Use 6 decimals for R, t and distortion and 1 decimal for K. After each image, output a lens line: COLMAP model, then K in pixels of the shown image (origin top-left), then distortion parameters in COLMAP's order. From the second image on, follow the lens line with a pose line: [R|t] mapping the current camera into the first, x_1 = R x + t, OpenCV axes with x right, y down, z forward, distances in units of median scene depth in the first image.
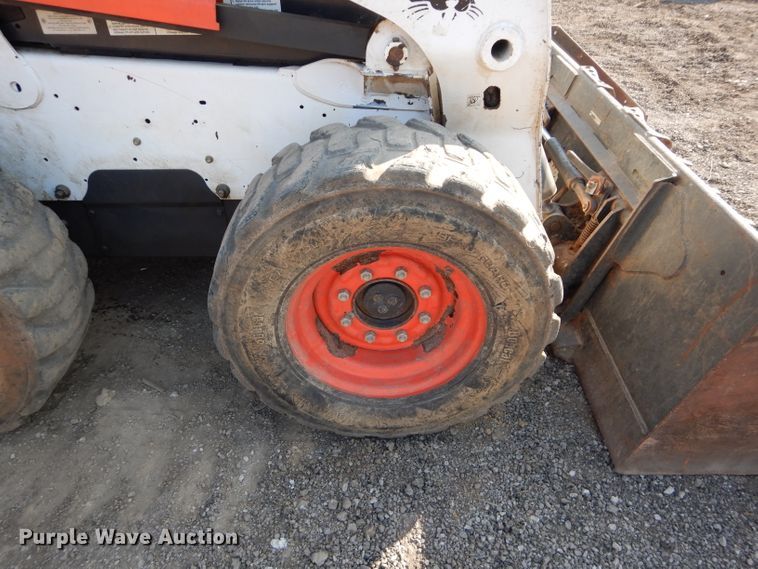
lens RADIAL K [[542.8, 0, 377.2], [0, 542.8, 282.1], [0, 0, 1]] dist [0.010344, -0.006701]
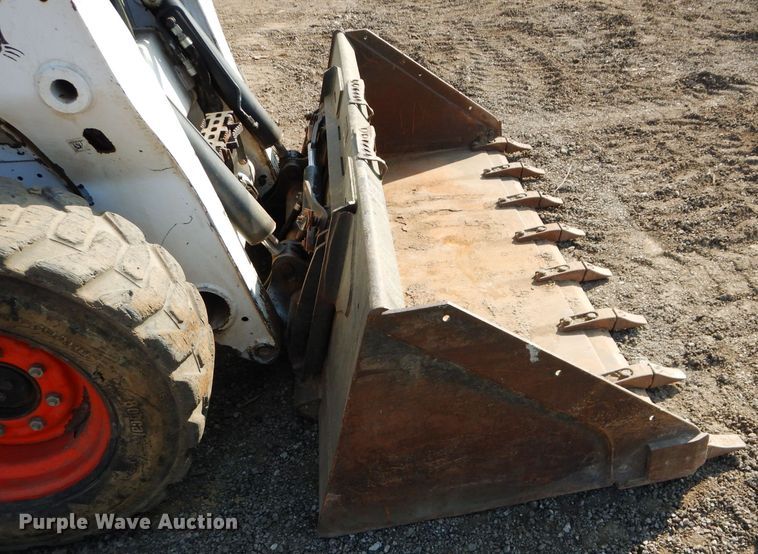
lens RADIAL K [[670.2, 0, 379.0], [0, 670.2, 326.0], [0, 0, 1]] dist [0.016634, -0.001297]
pose [[0.980609, -0.131688, 0.145137, 0.335130], [0.134979, 0.990763, -0.013026, 0.025229], [-0.142081, 0.032364, 0.989326, -0.099096]]
